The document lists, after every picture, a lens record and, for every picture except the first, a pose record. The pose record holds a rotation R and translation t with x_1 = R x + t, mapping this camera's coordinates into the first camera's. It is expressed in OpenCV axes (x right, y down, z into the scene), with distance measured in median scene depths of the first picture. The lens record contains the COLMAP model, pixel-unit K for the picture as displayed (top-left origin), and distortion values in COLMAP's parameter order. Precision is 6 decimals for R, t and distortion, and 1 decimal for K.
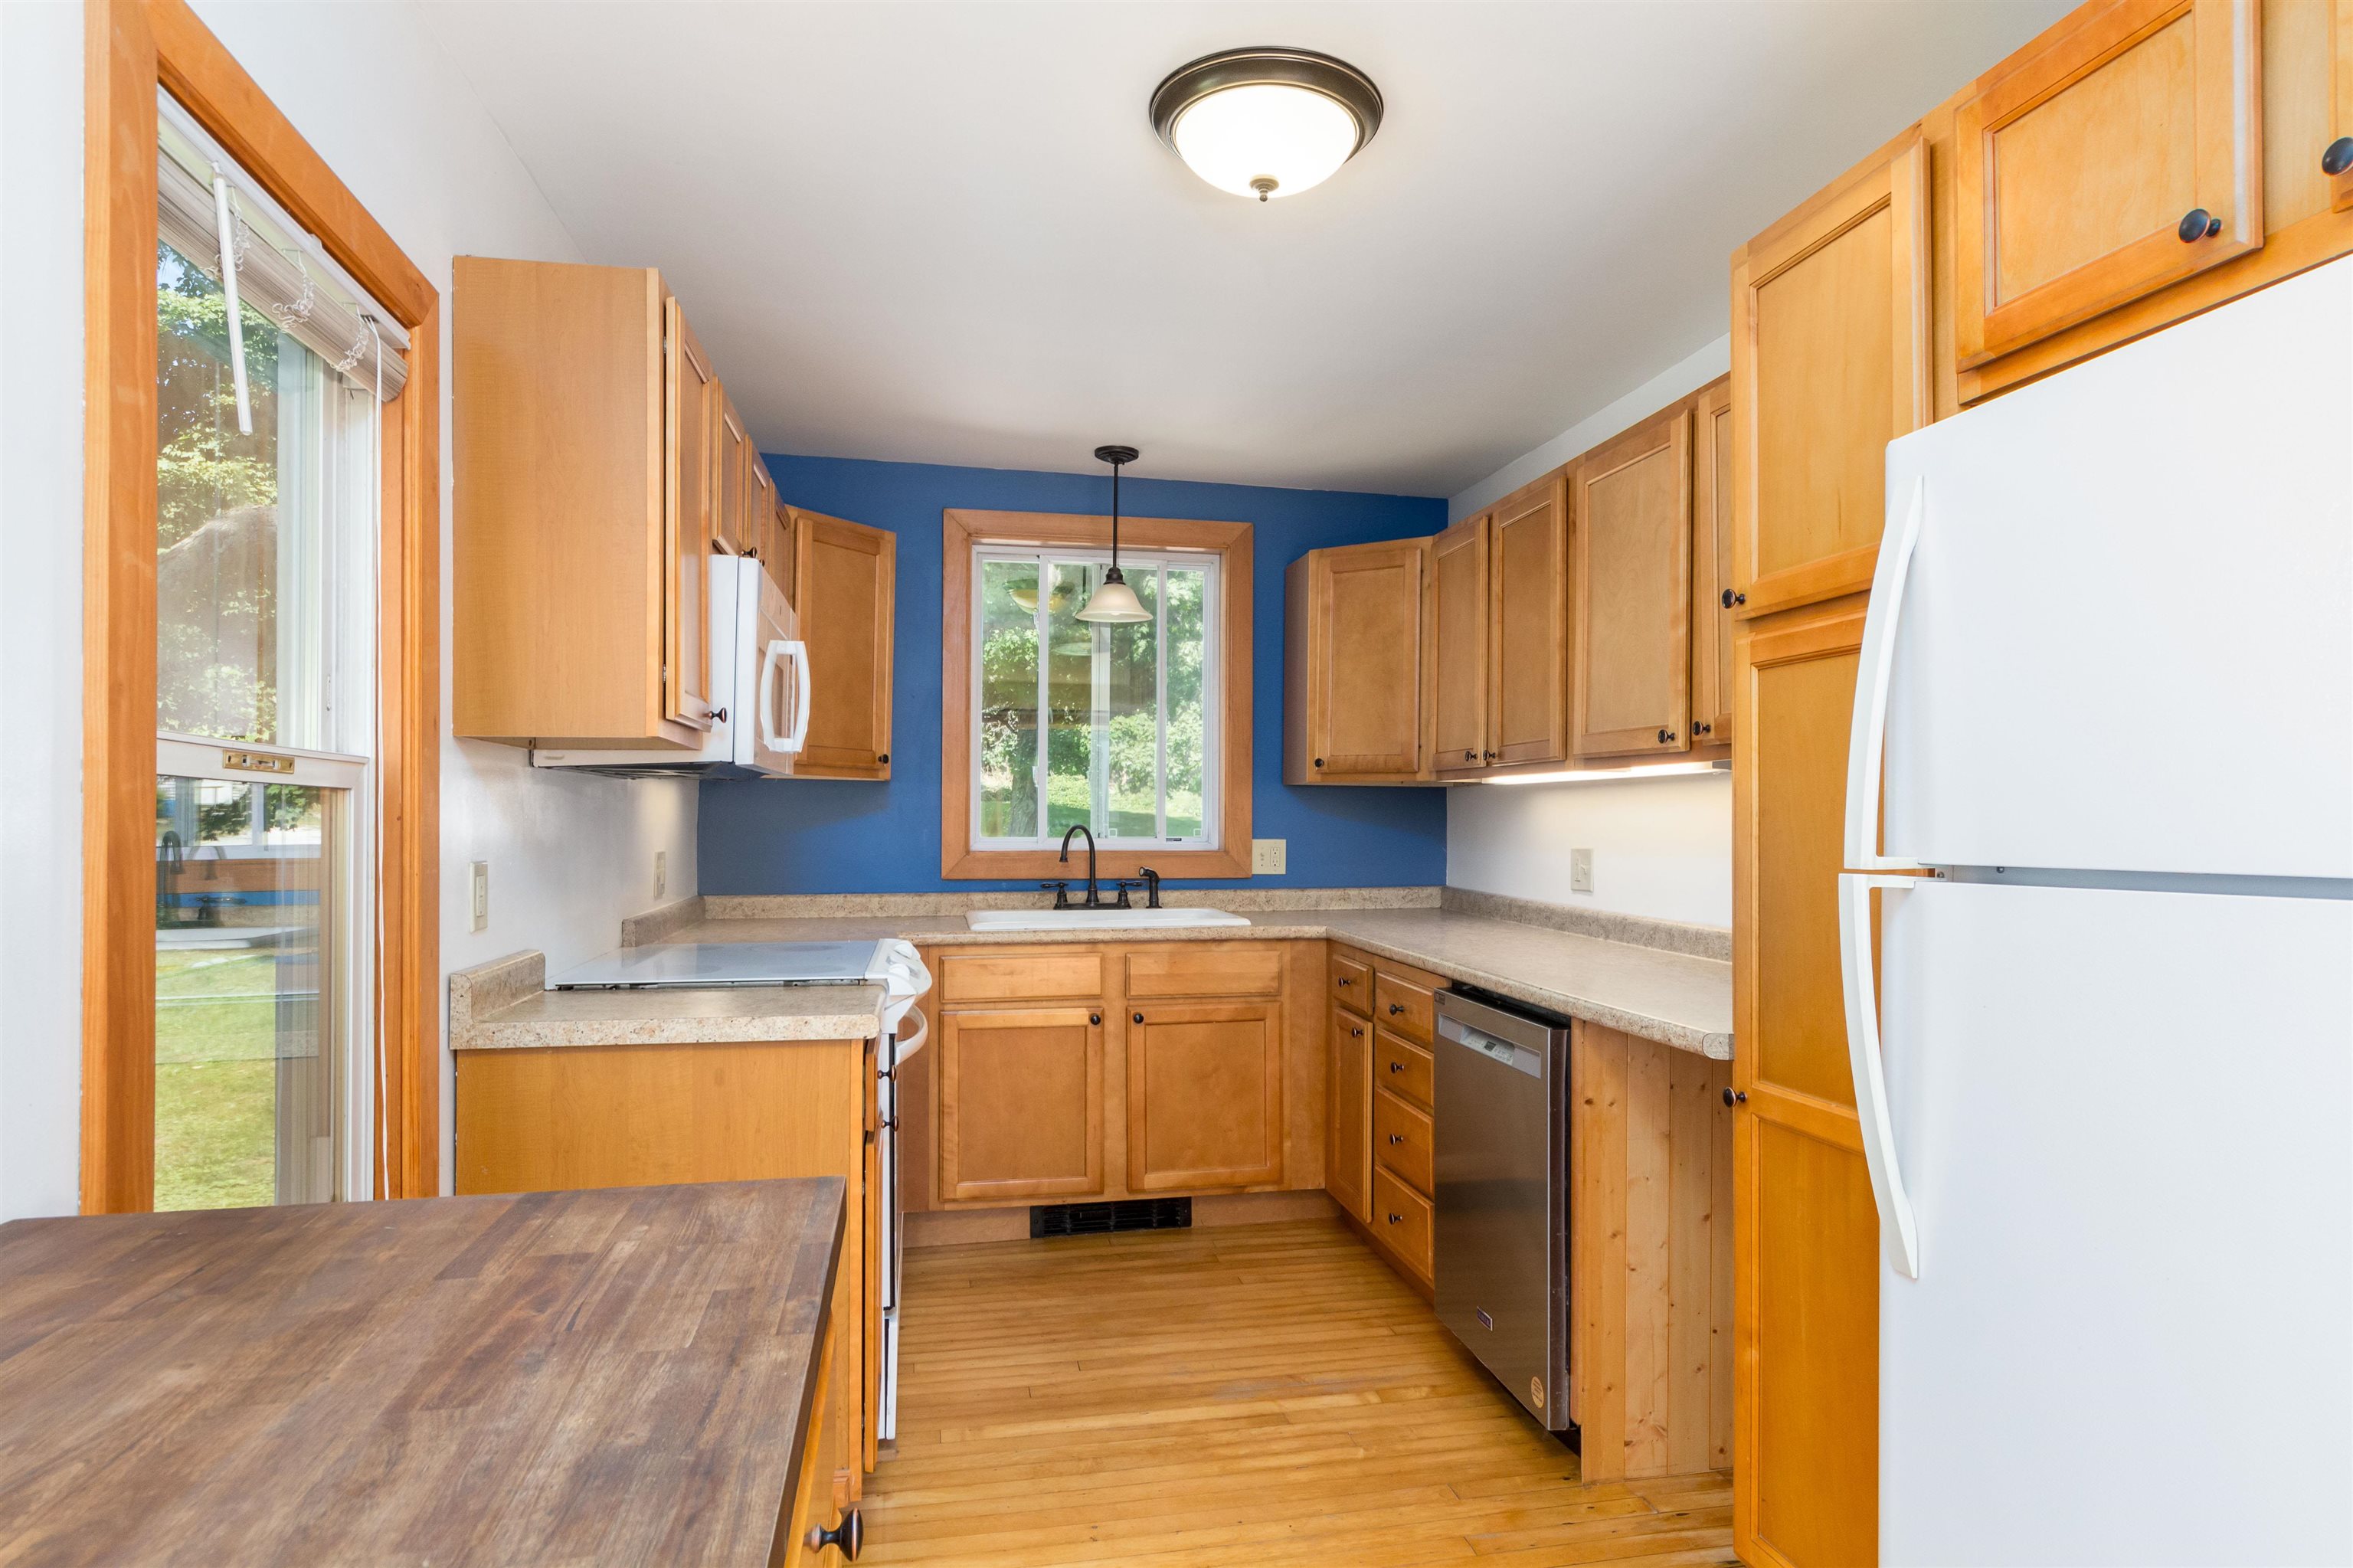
lens RADIAL K [[1290.2, 0, 1189.0], [0, 1290.2, 804.8], [0, 0, 1]] dist [0.001867, 0.001117]
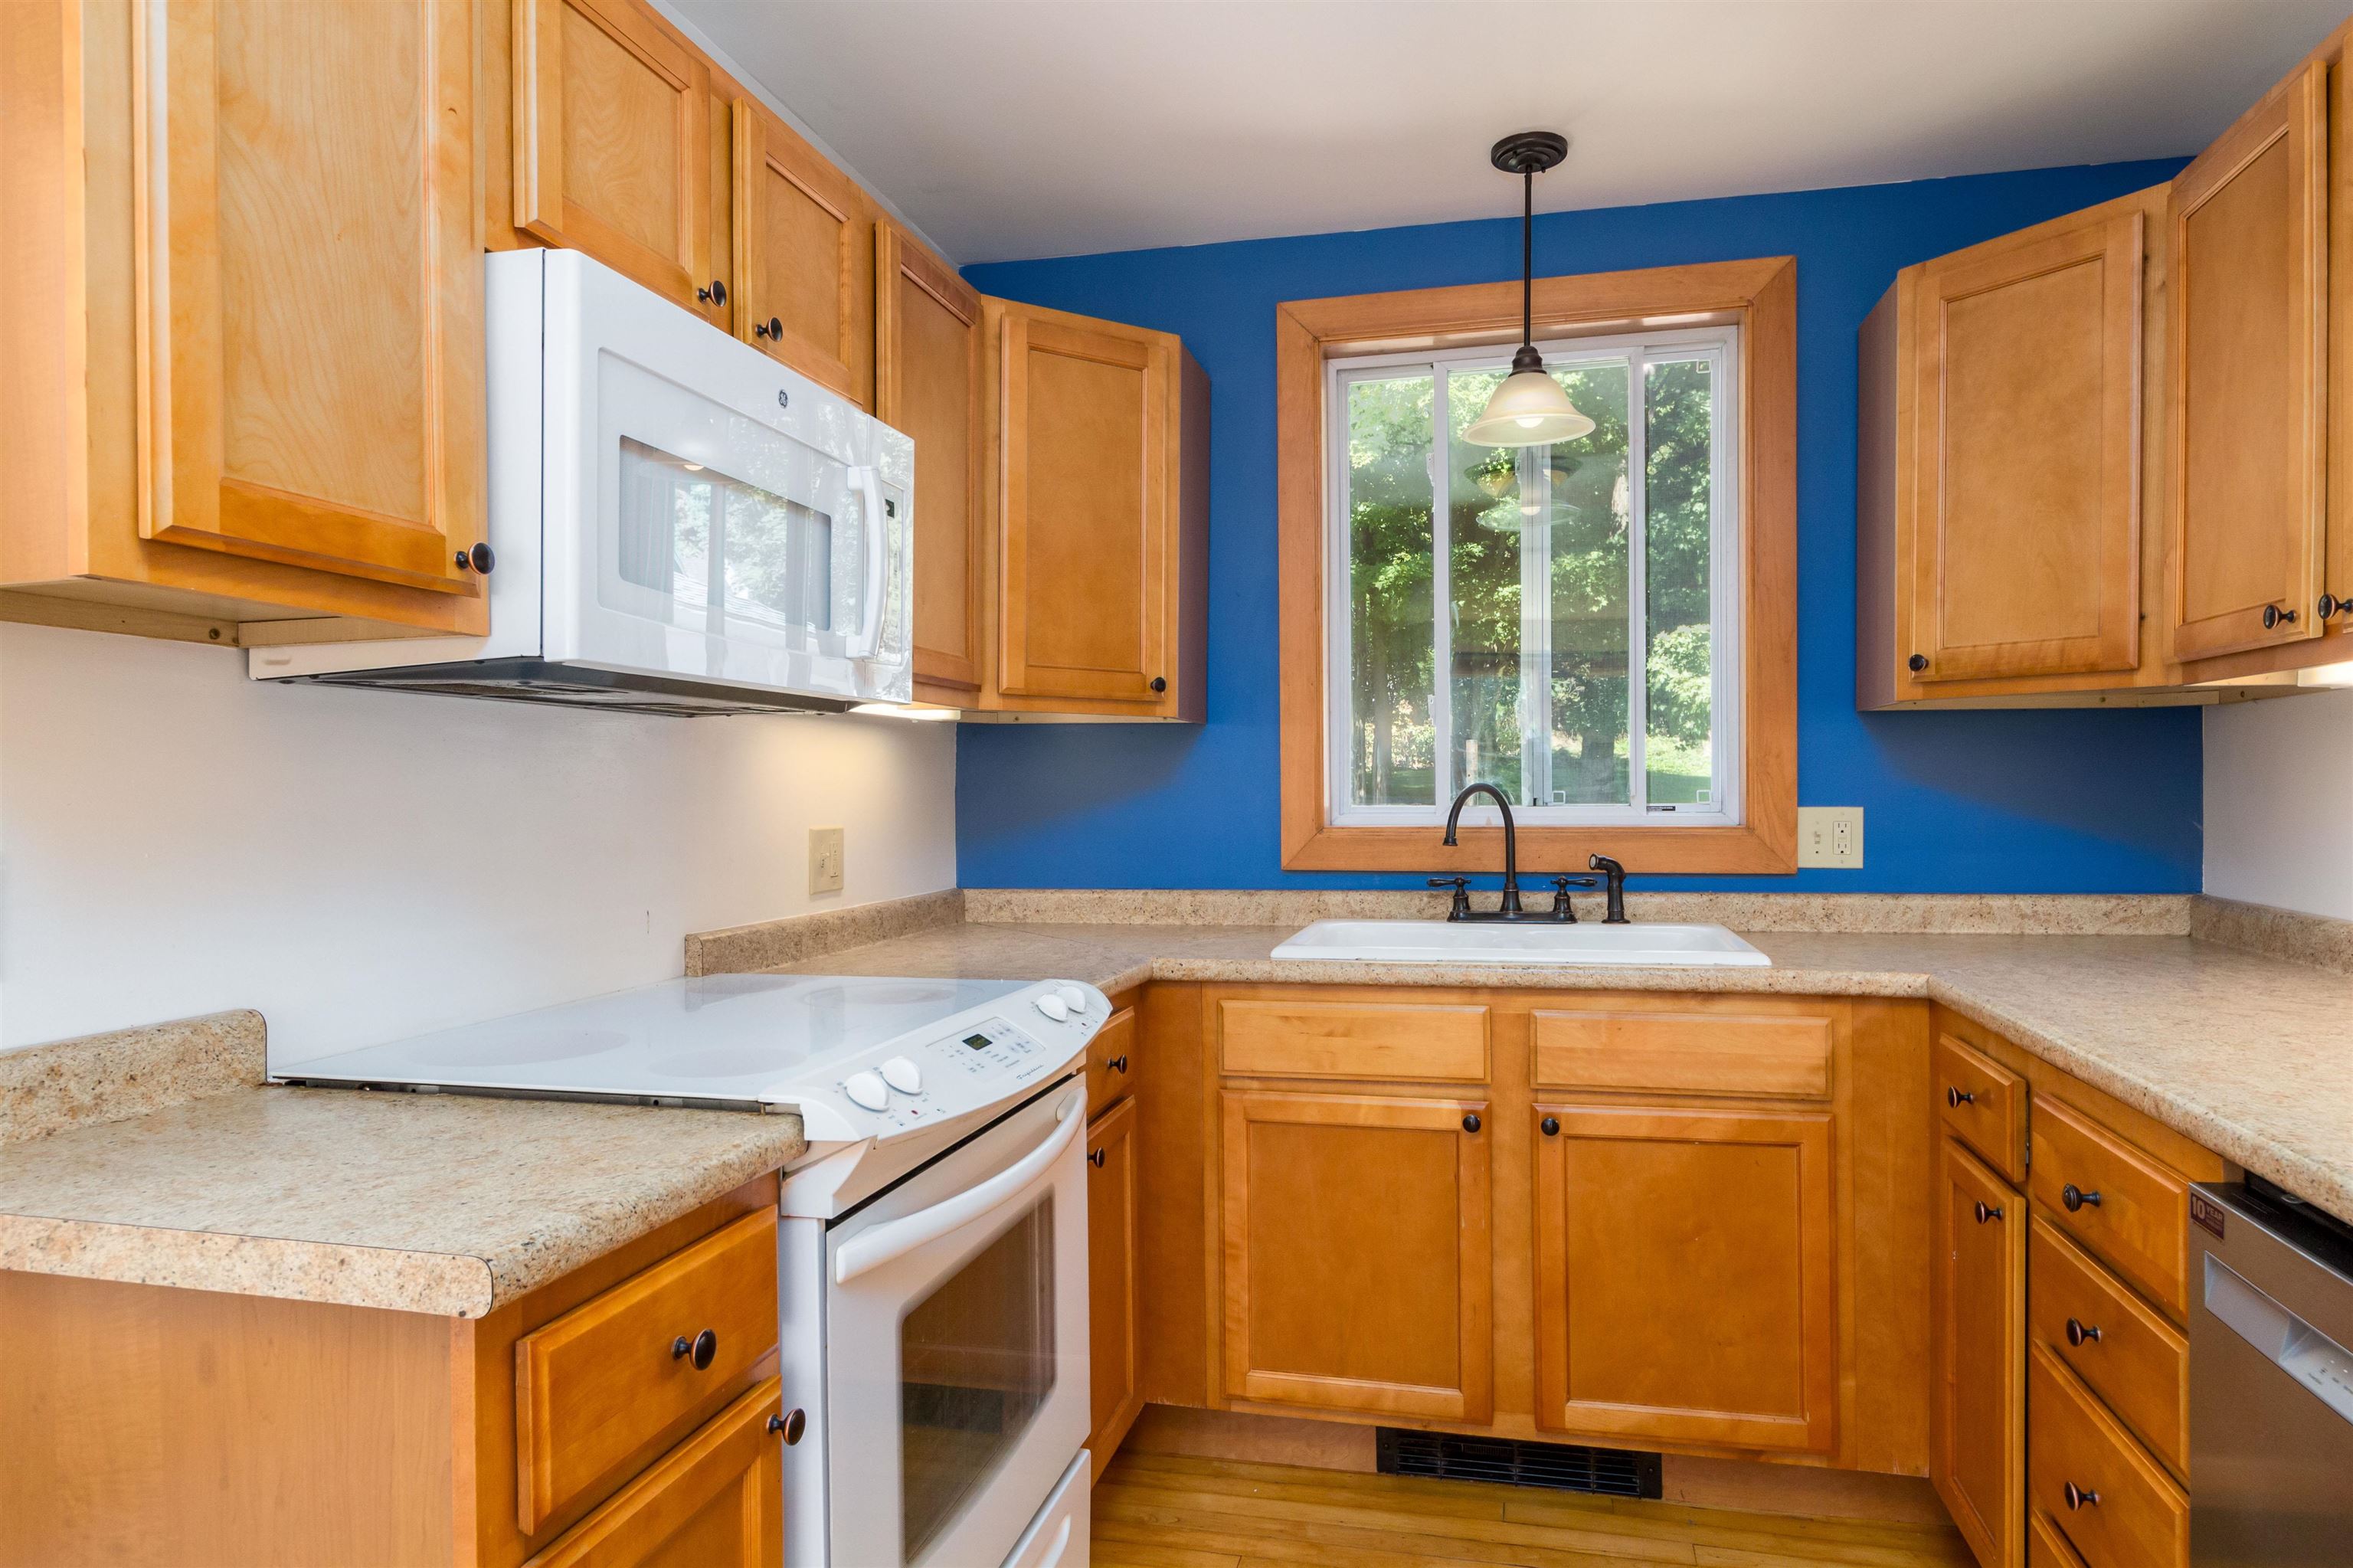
lens RADIAL K [[1358.4, 0, 1233.8], [0, 1358.4, 798.9], [0, 0, 1]] dist [0.004714, -0.001940]
pose [[0.916890, -0.006870, -0.399082, 0.069767], [0.013837, 0.999798, 0.014579, 0.012287], [0.398901, -0.018890, 0.916800, 0.395535]]
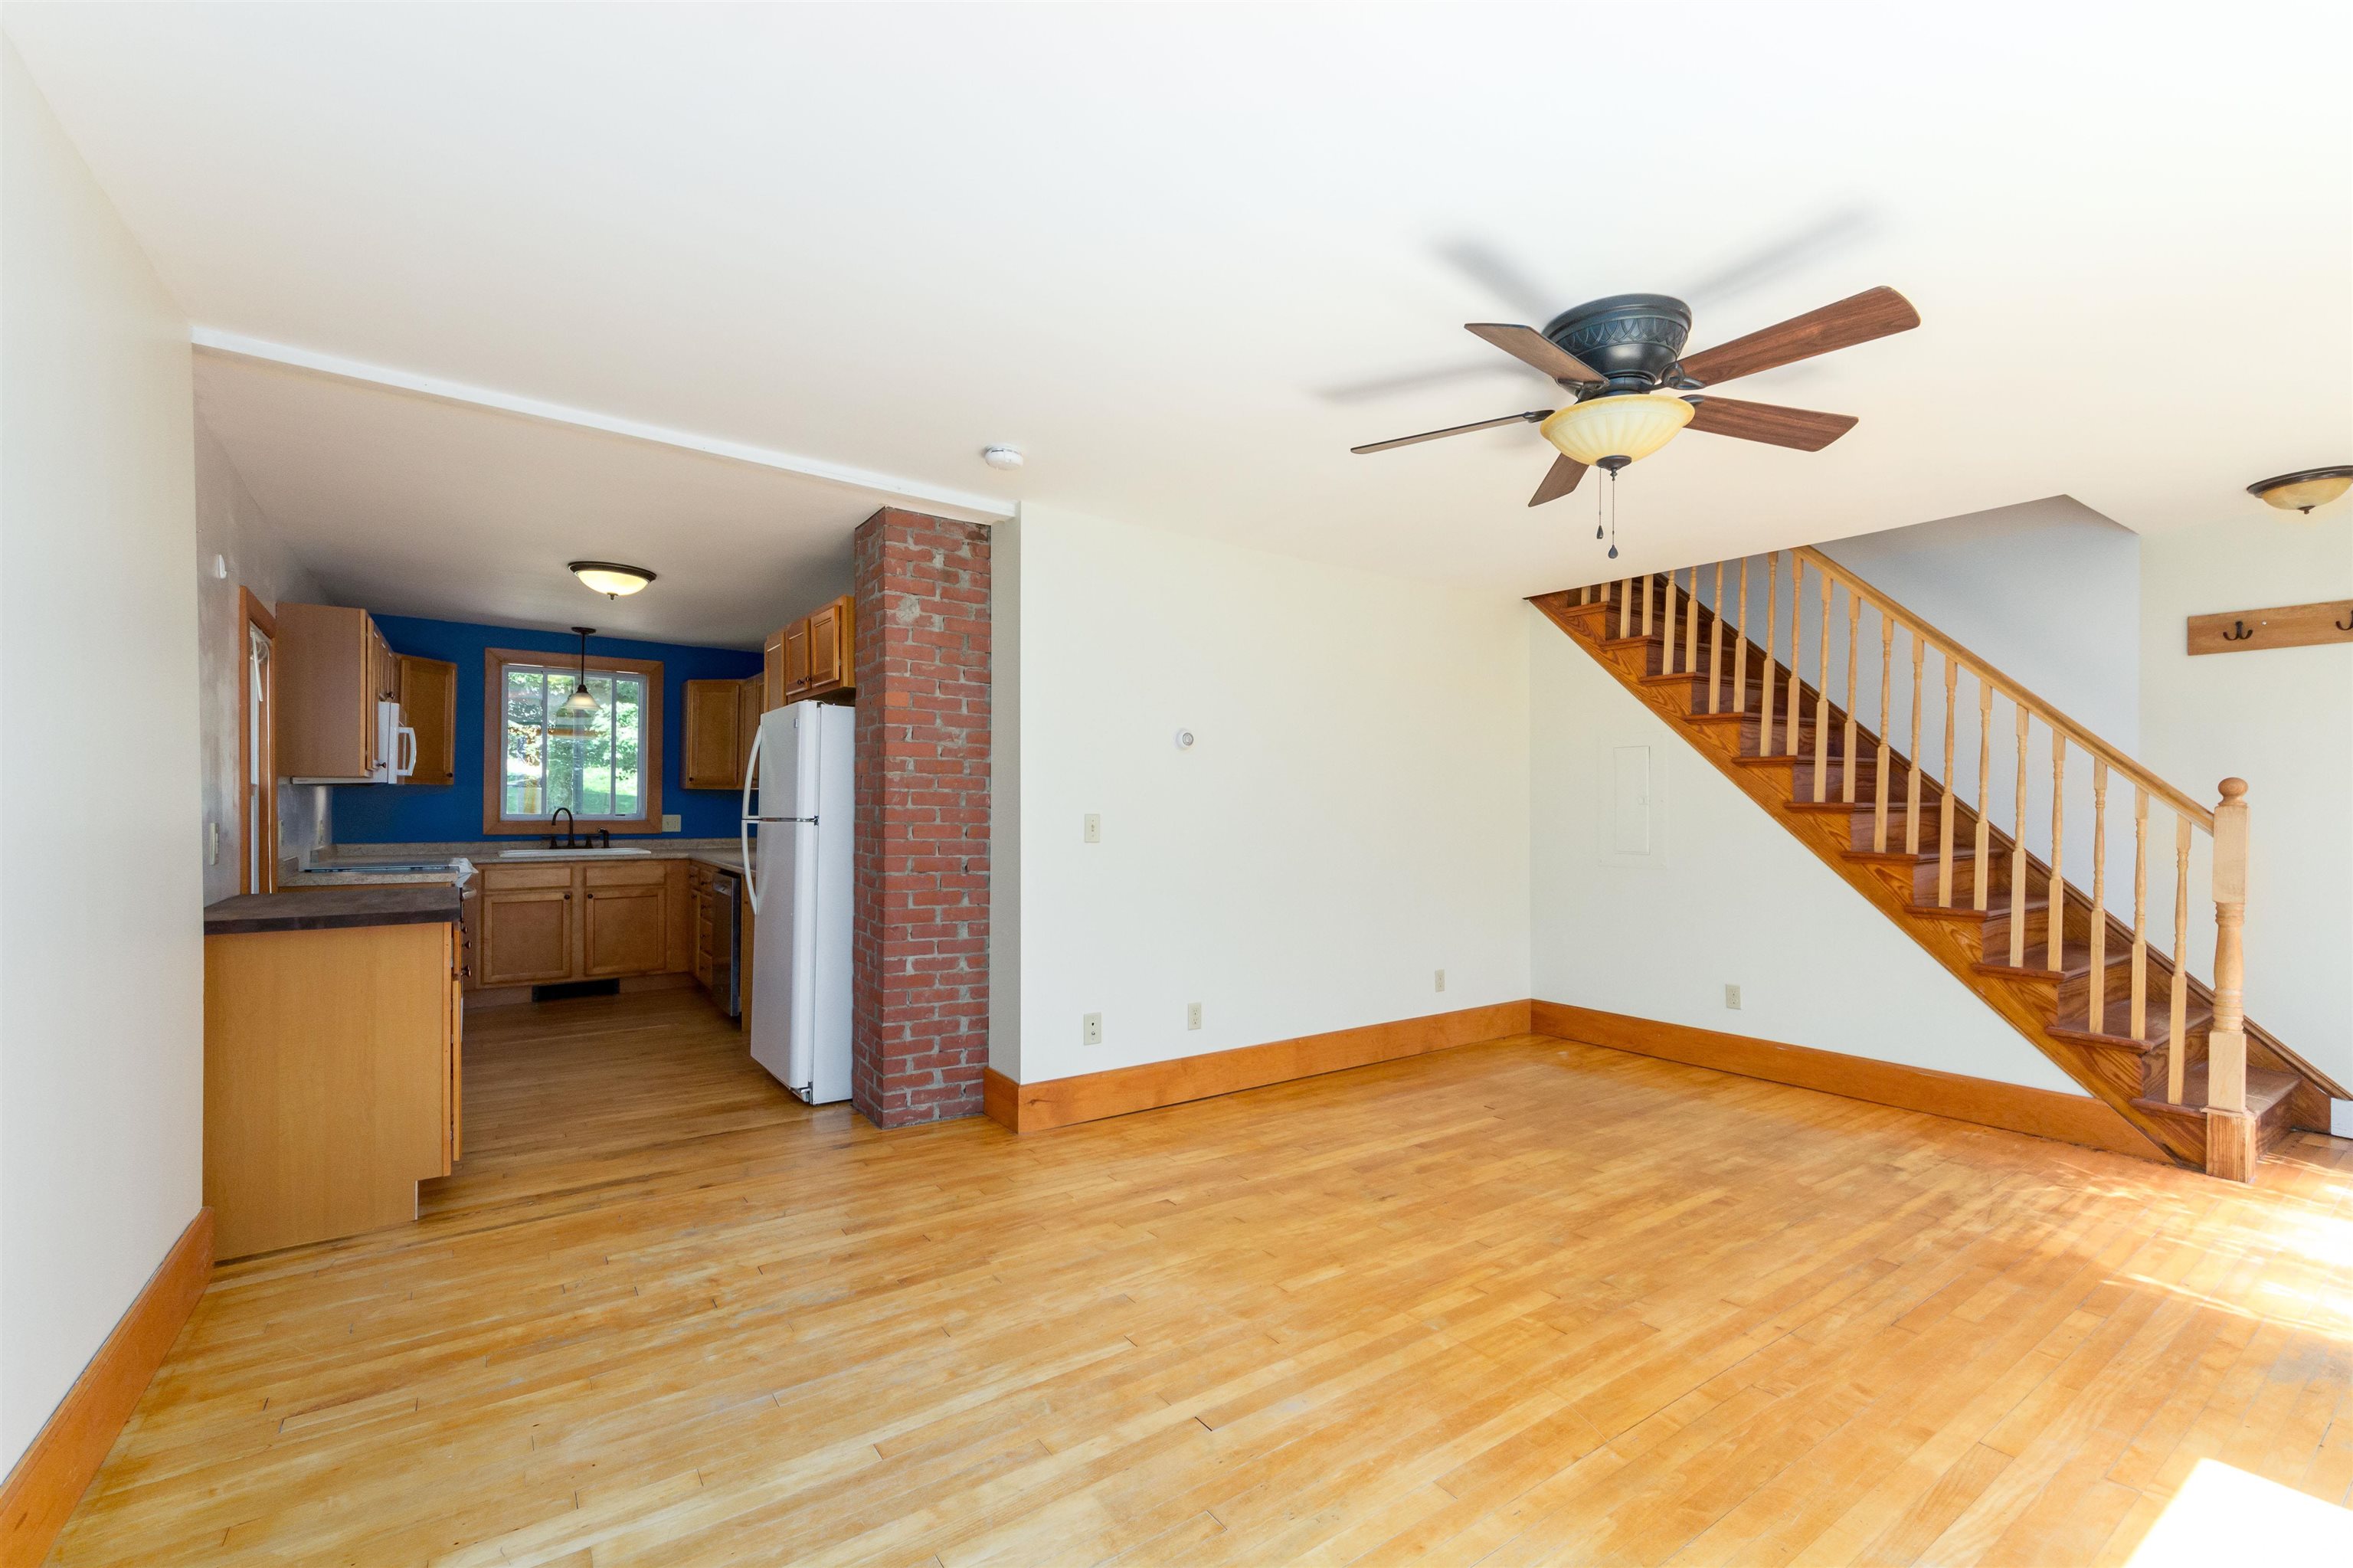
lens RADIAL K [[1031.0, 0, 1180.2], [0, 1031.0, 804.2], [0, 0, 1]] dist [0.000908, -0.000308]
pose [[0.918741, 0.005064, 0.394827, 0.183448], [-0.009442, 0.999914, 0.009145, -0.015130], [-0.394747, -0.012130, 0.918710, -0.970255]]
